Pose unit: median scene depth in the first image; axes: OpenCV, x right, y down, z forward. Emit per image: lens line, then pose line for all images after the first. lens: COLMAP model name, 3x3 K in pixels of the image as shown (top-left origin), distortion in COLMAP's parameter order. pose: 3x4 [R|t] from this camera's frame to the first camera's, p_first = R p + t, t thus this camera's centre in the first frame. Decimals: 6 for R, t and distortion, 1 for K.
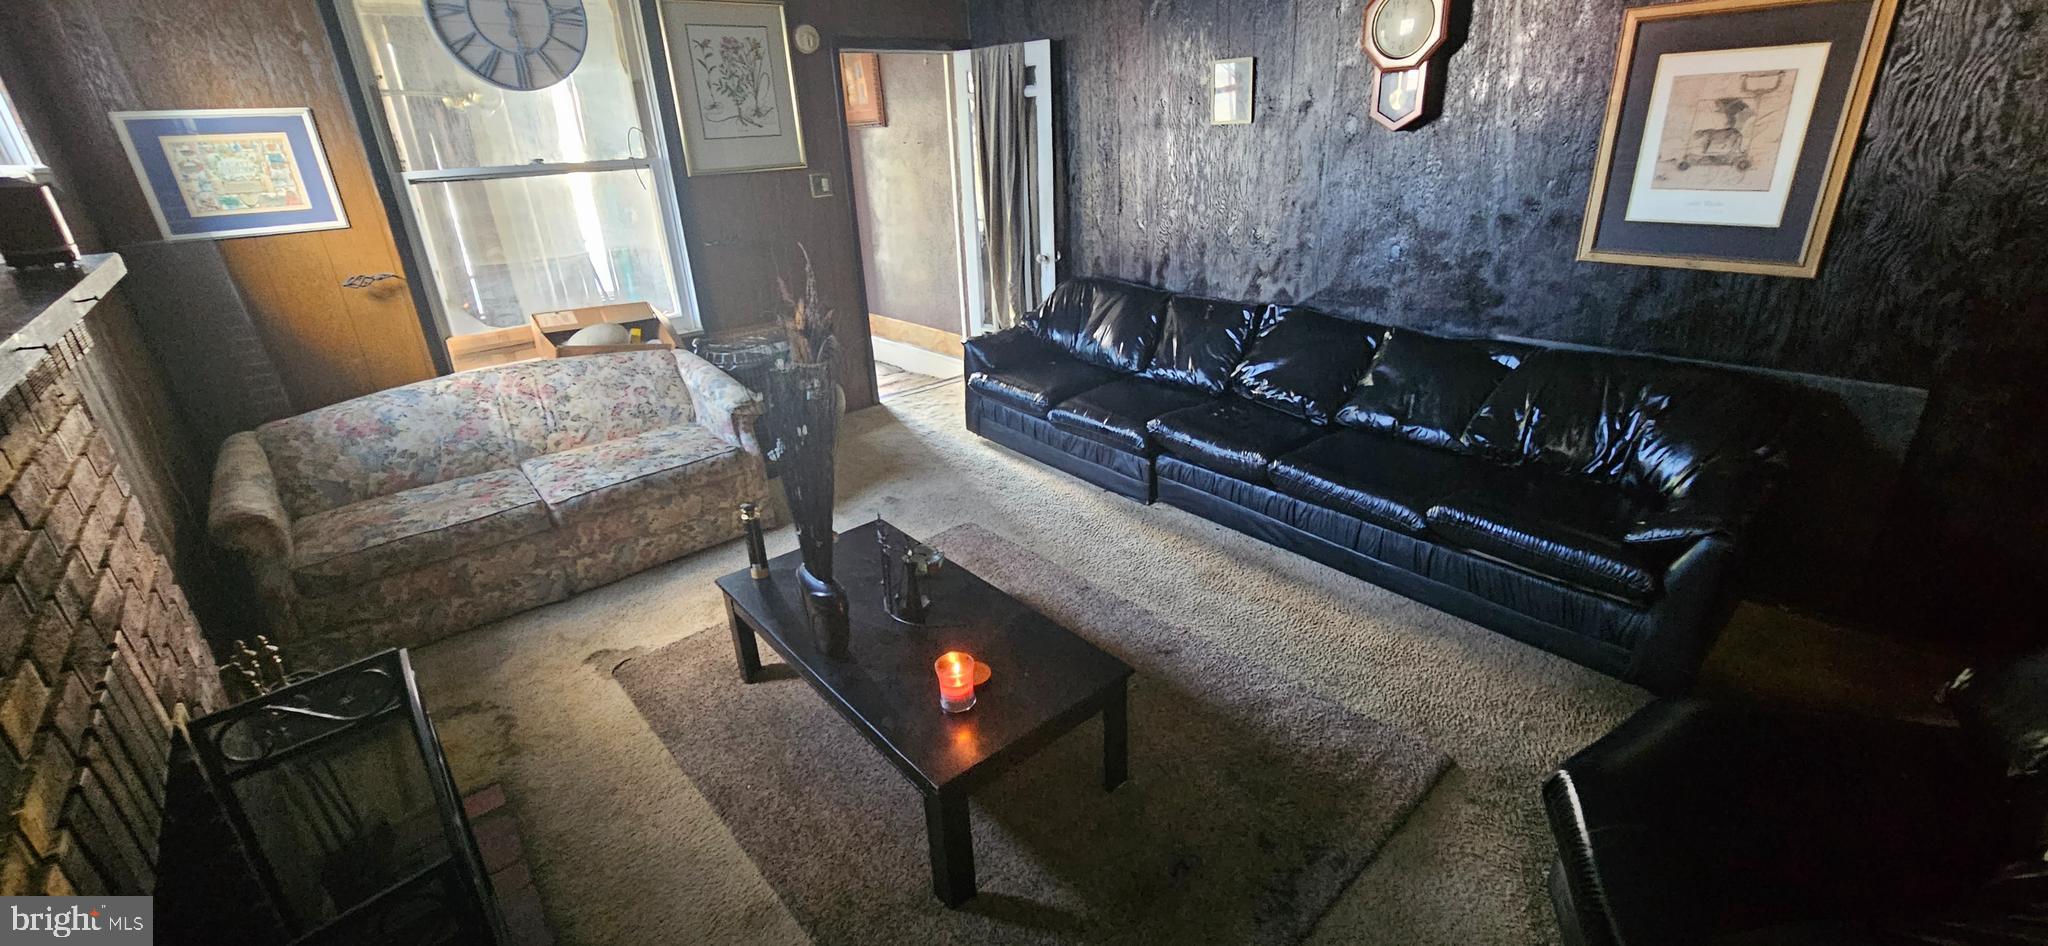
lens RADIAL K [[839.8, 0, 1027.9], [0, 839.8, 466.3], [0, 0, 1]] dist [-0.001390, -0.000356]
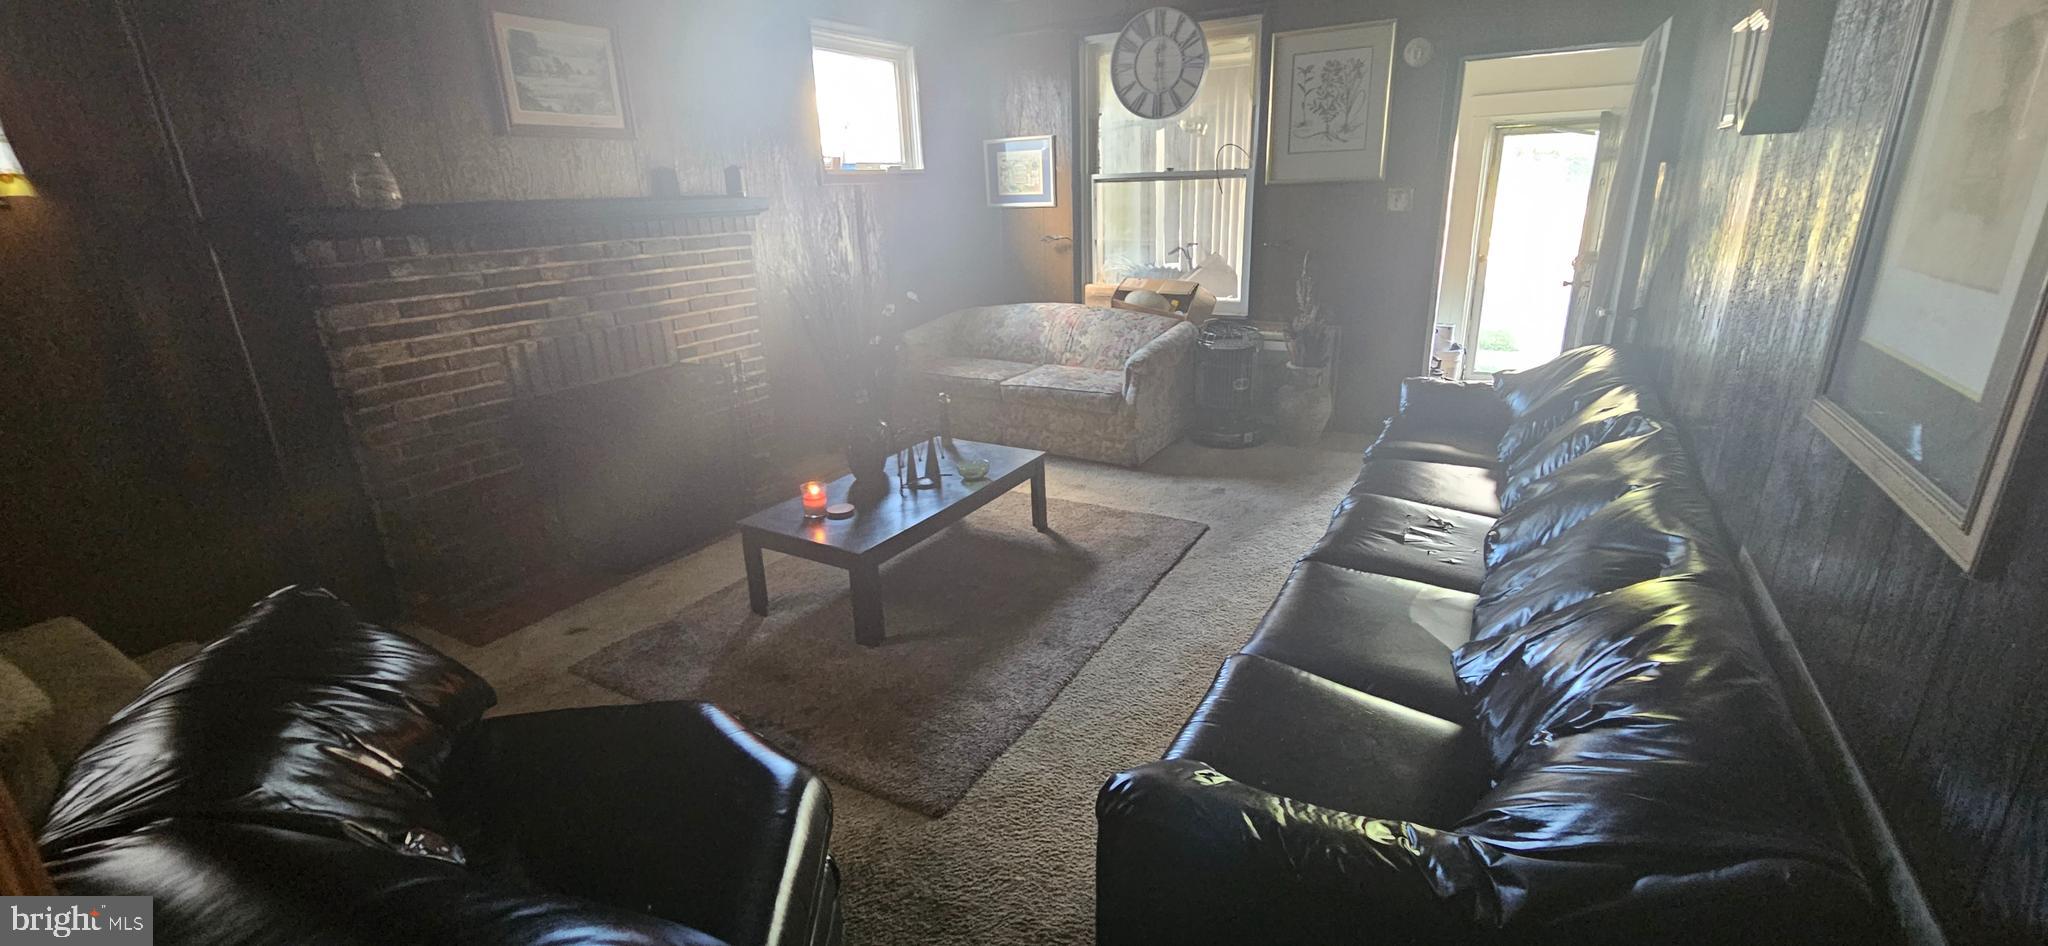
lens RADIAL K [[839.8, 0, 1030.8], [0, 839.8, 471.1], [0, 0, 1]] dist [-0.001390, -0.000356]
pose [[0.315368, 0.333373, -0.888485, 0.709905], [-0.344643, 0.912571, 0.220079, -0.136208], [0.884174, 0.236804, 0.402690, 0.359168]]
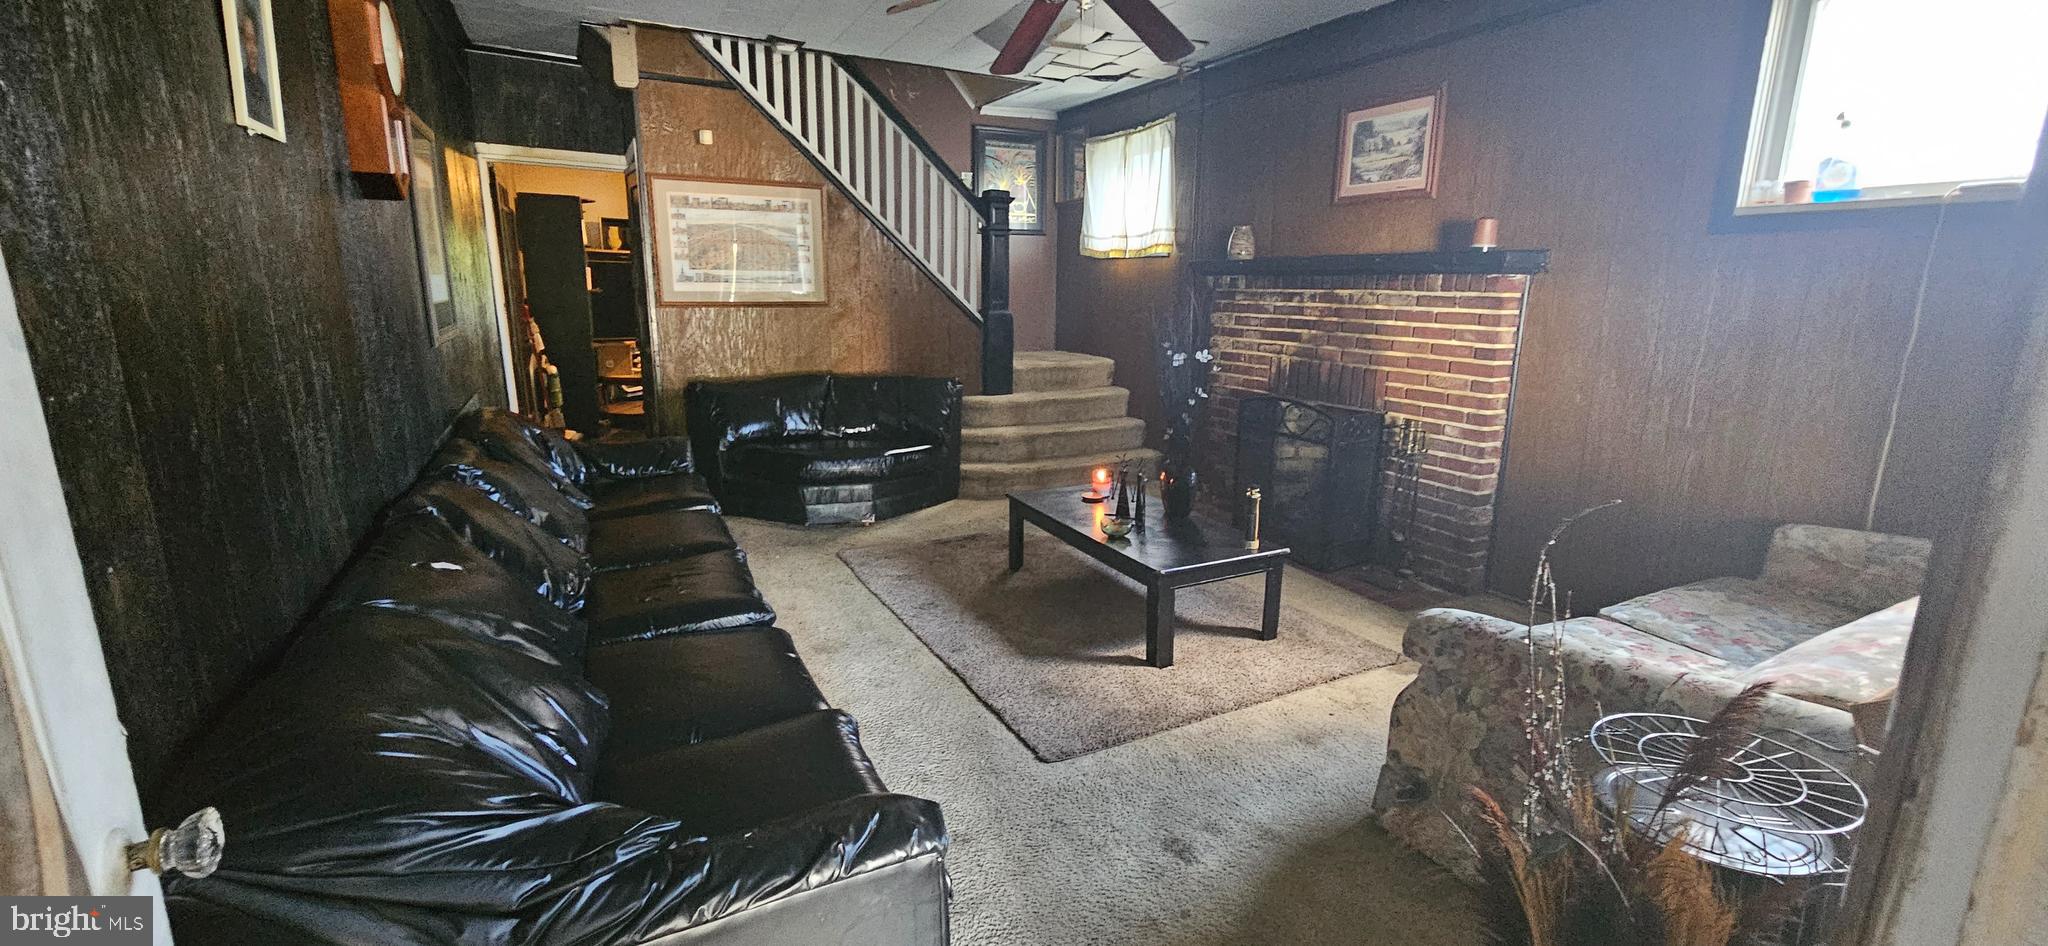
lens RADIAL K [[839.8, 0, 1031.4], [0, 839.8, 468.5], [0, 0, 1]] dist [-0.001390, -0.000356]
pose [[-0.975377, -0.021965, 0.219447, -0.182122], [0.105919, 0.826112, 0.553463, -0.445515], [-0.193445, 0.563078, -0.803444, 1.312600]]
